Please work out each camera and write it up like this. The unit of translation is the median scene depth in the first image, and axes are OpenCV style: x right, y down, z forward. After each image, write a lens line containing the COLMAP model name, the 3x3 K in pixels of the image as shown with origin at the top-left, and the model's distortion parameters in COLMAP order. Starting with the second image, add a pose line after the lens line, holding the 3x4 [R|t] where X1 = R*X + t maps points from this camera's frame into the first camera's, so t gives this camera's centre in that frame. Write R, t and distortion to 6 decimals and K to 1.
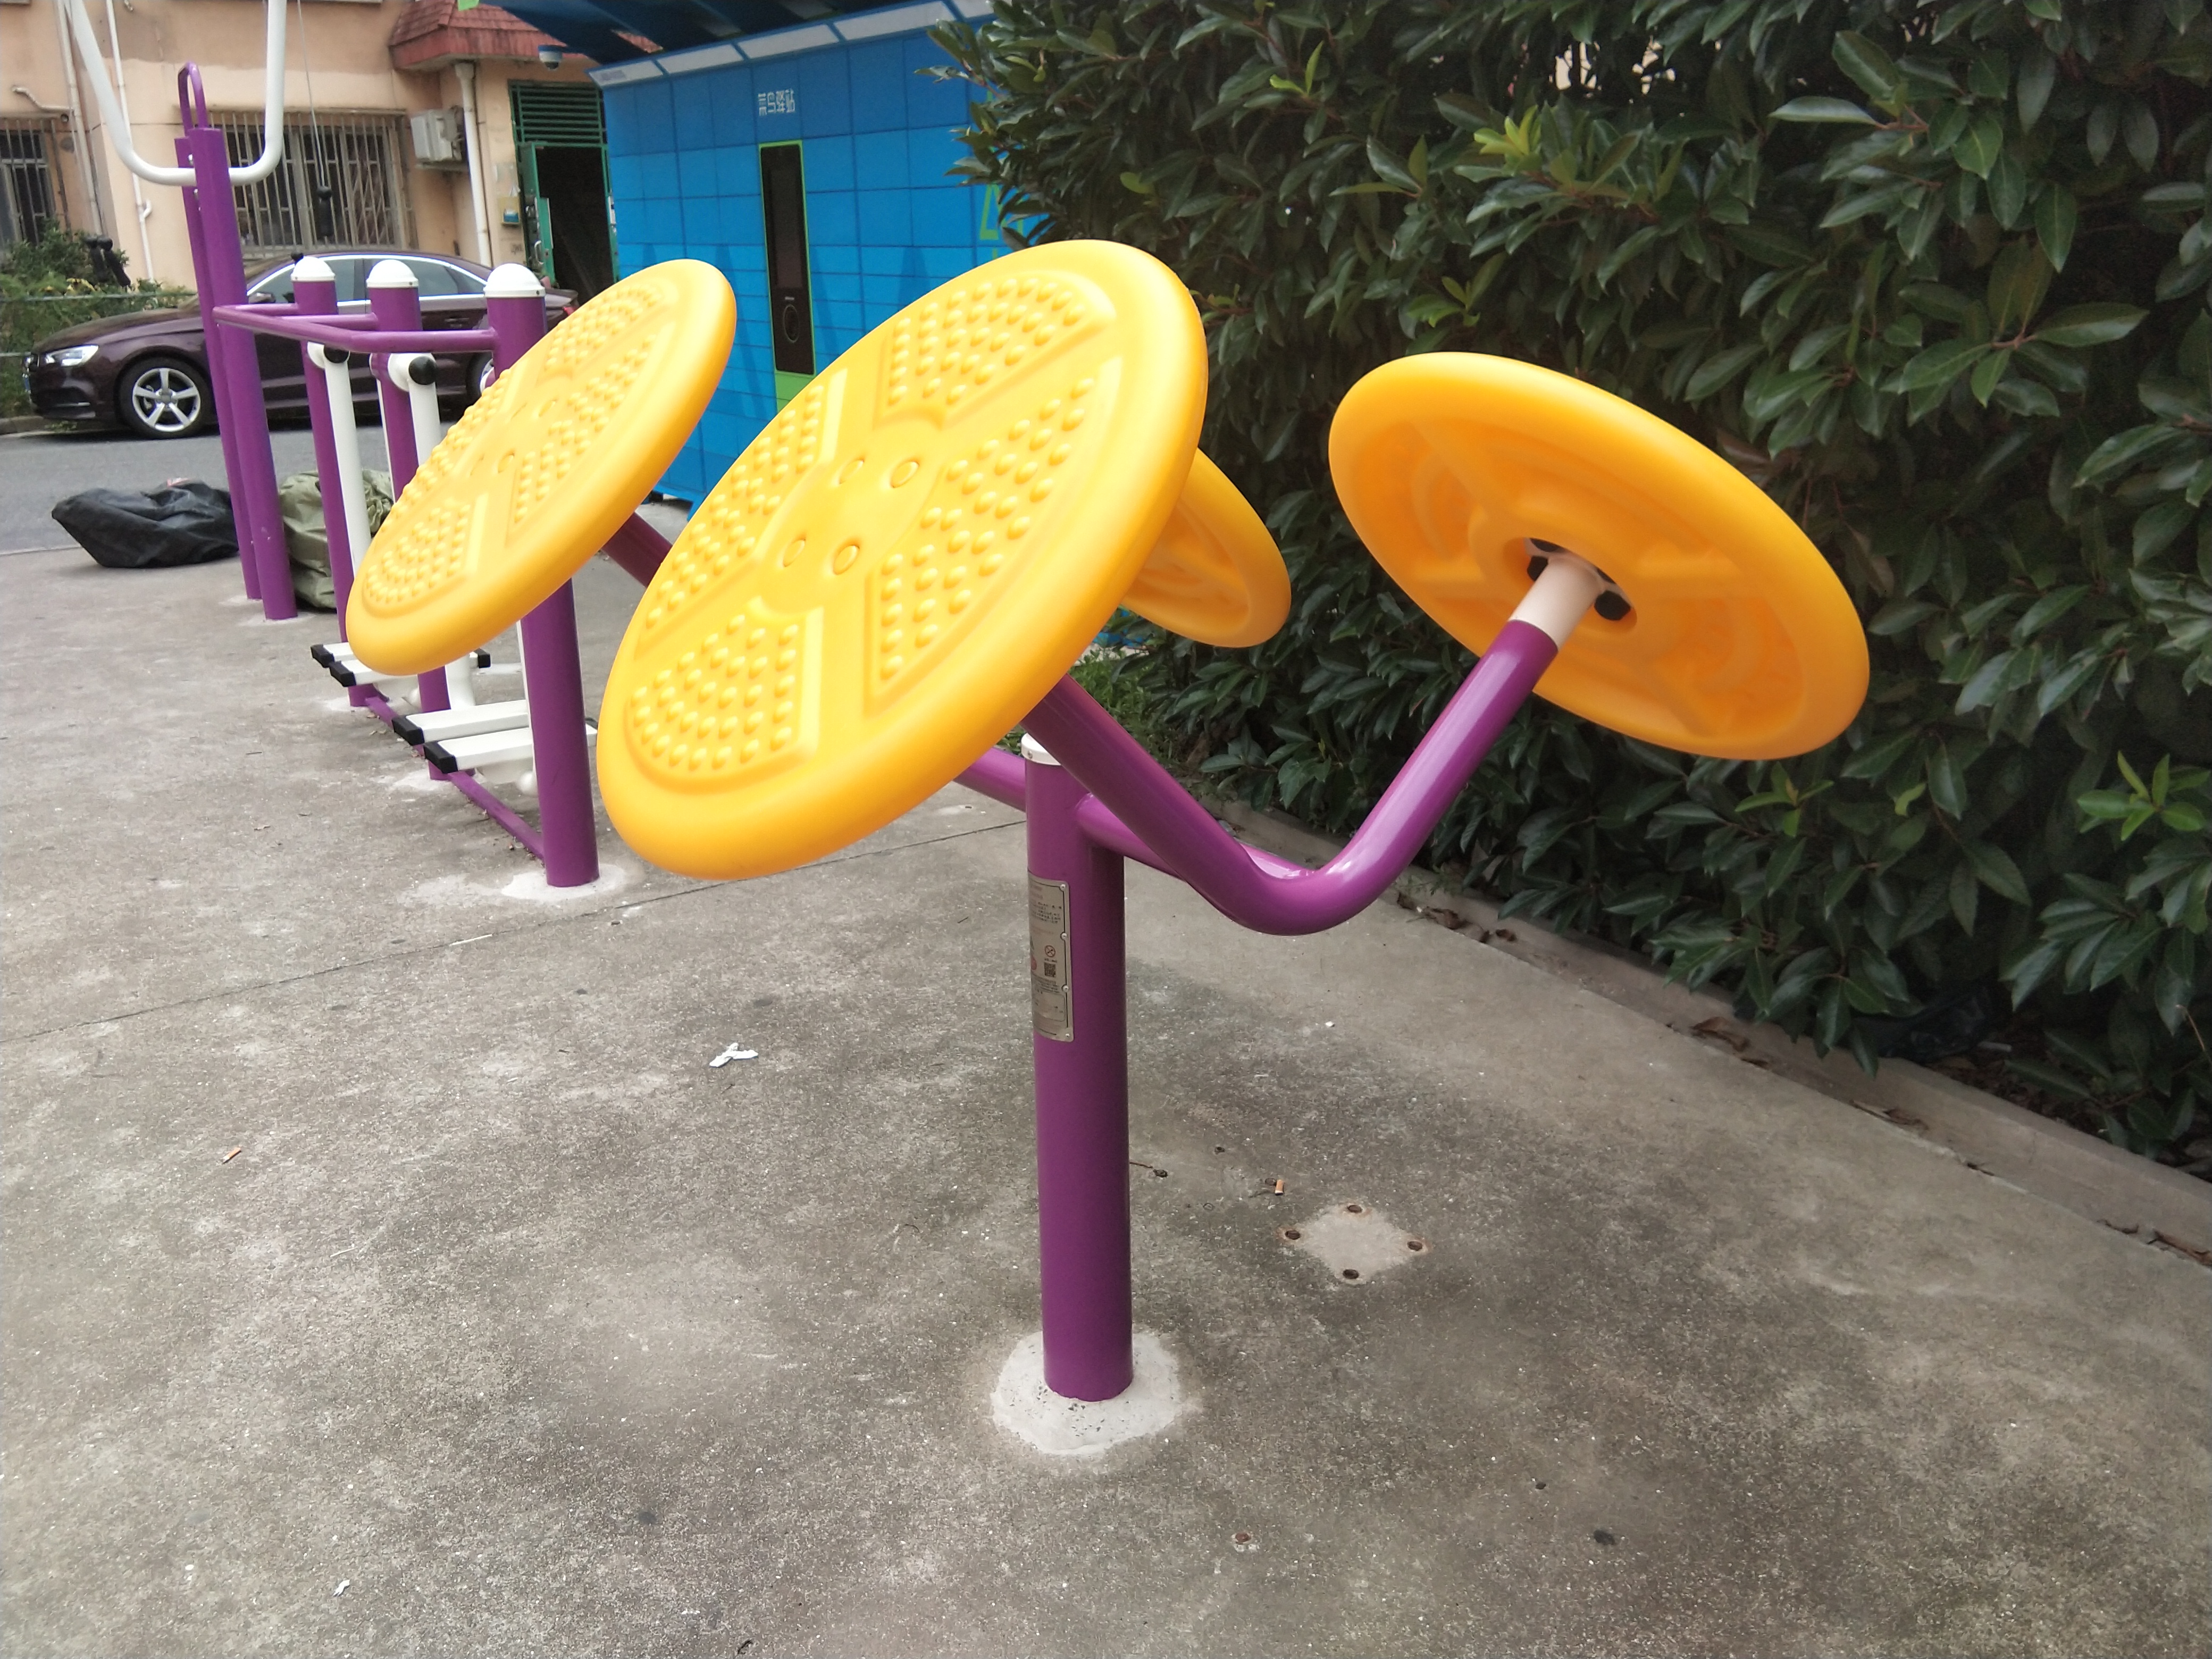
lens RADIAL K [[1818.7, 0, 1043.8], [0, 1818.7, 825.0], [0, 0, 1]] dist [0.078275, -0.149034]
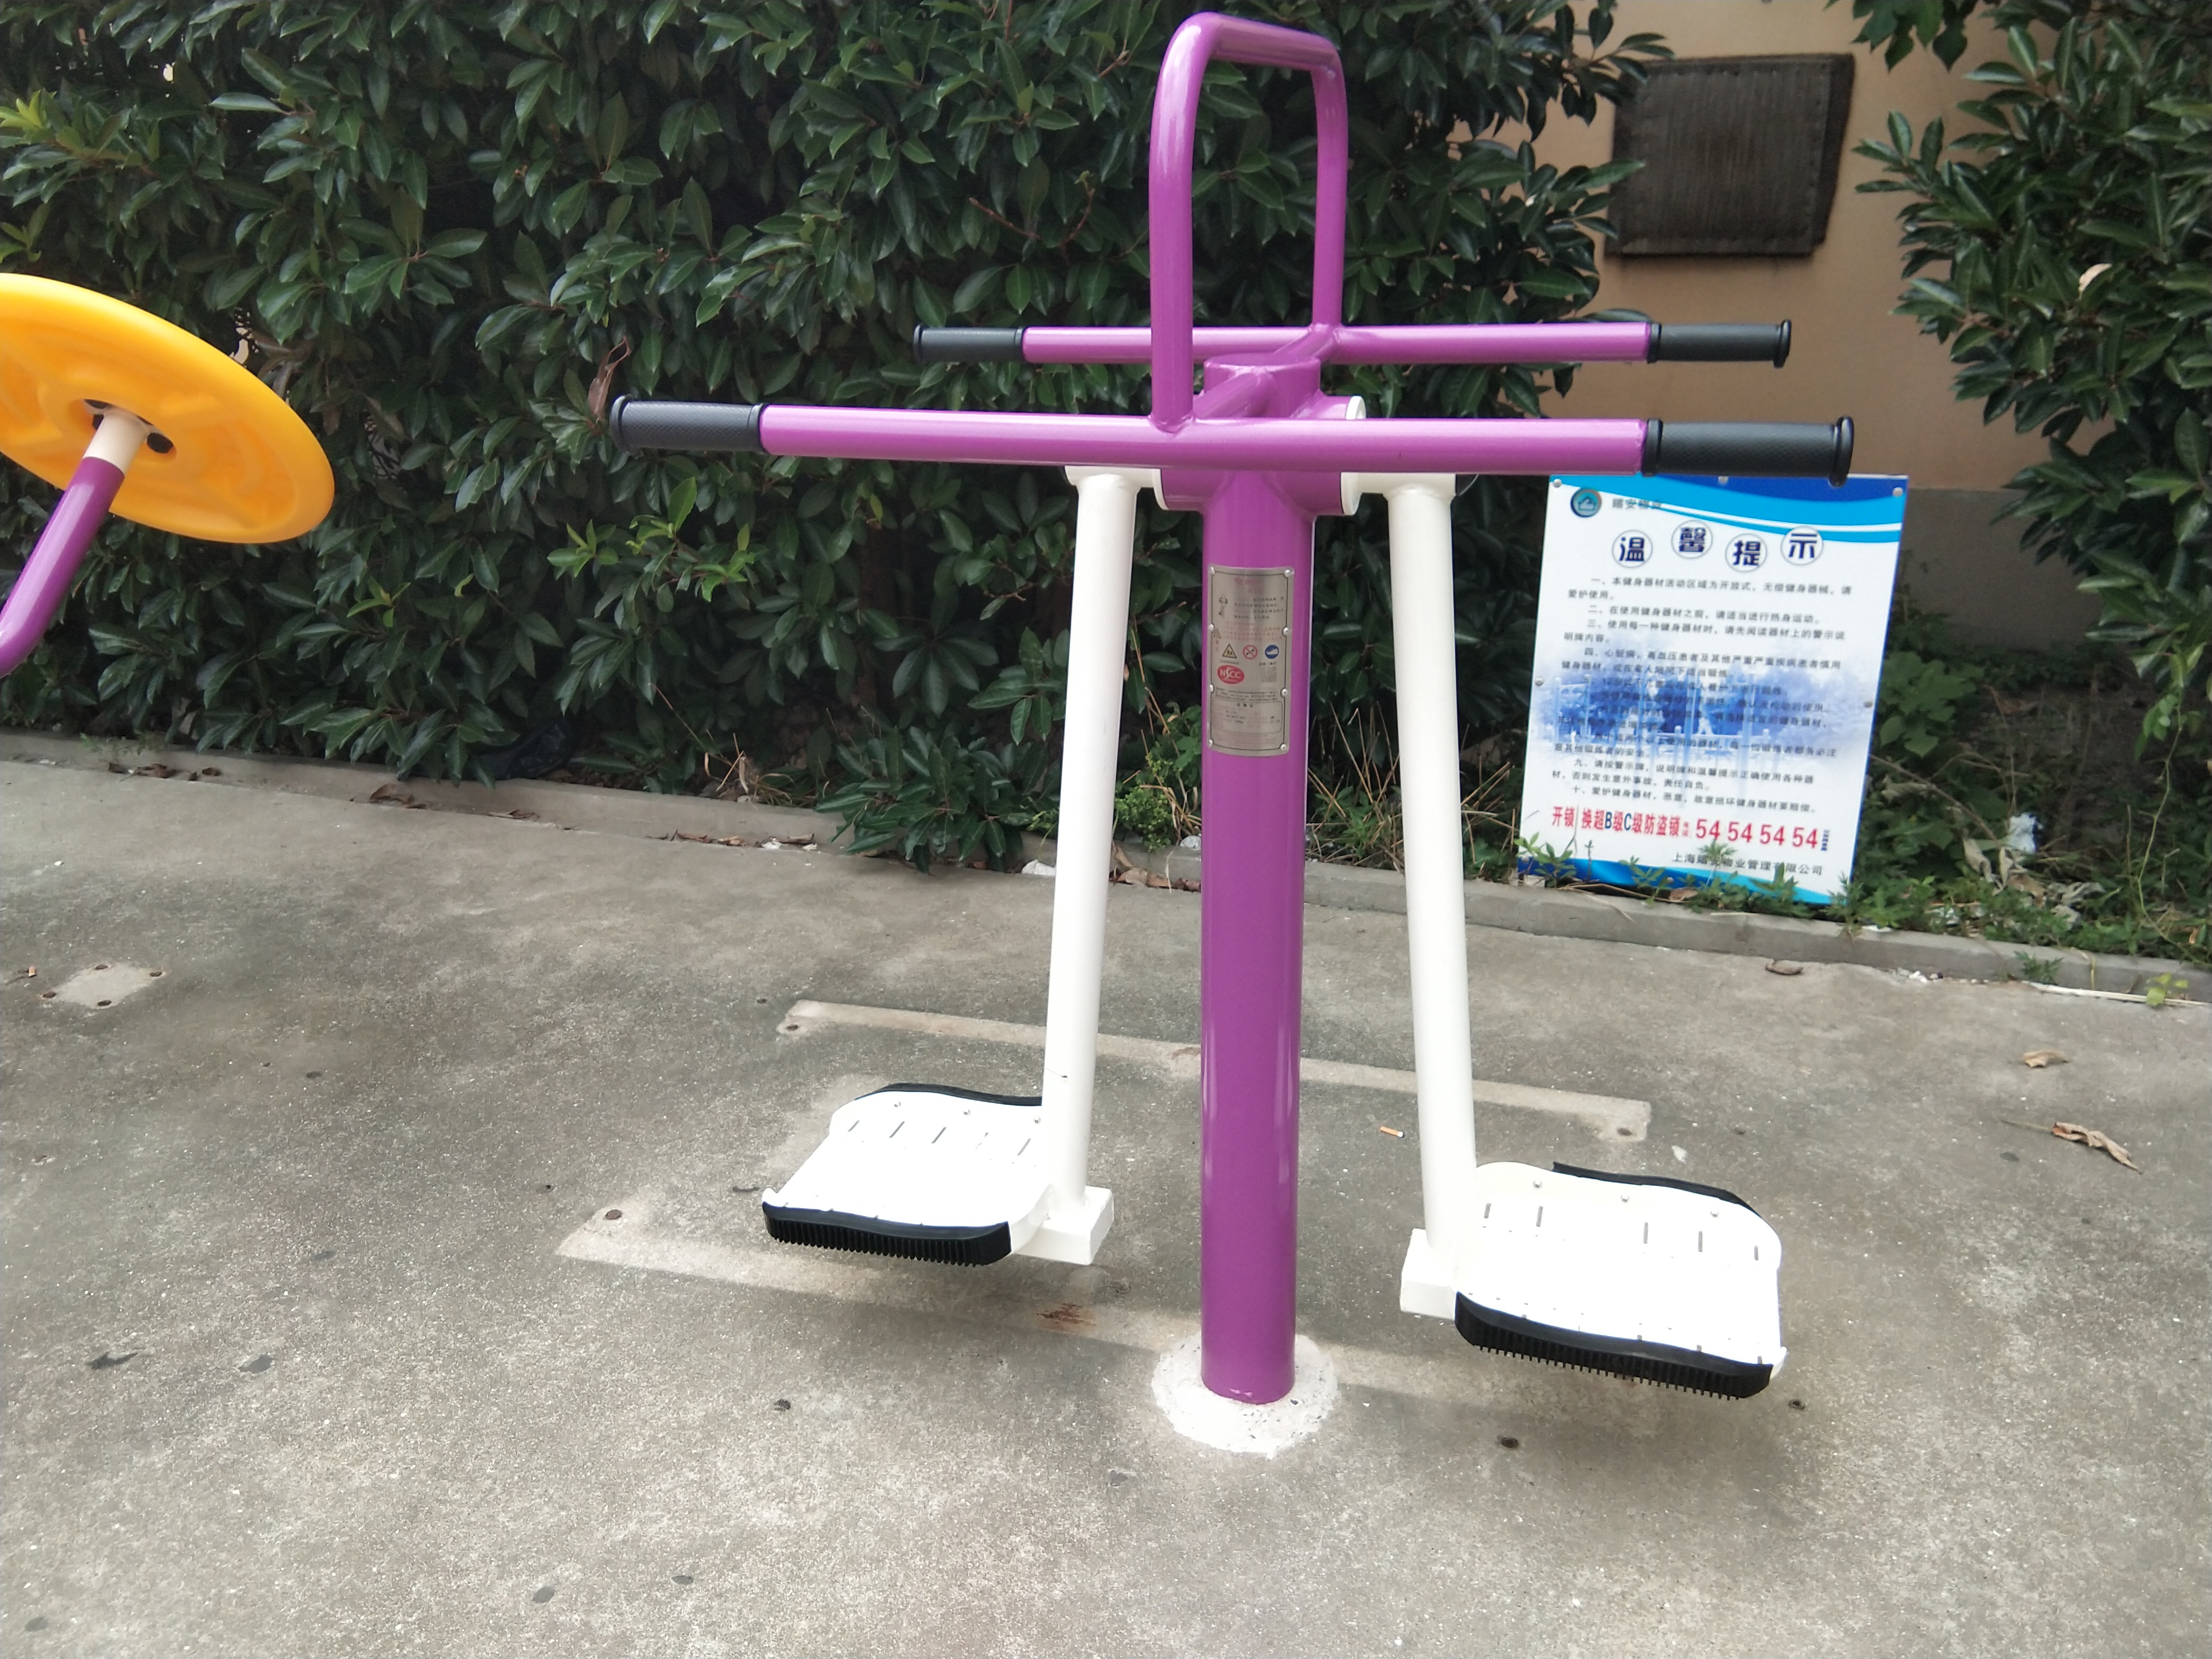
lens RADIAL K [[1777.6, 0, 1077.1], [0, 1777.6, 783.0], [0, 0, 1]] dist [0.076884, -0.126233]
pose [[0.767769, -0.209295, 0.605580, -0.039246], [0.200267, 0.976179, 0.083475, 0.128115], [-0.608625, 0.057188, 0.791395, -0.421523]]
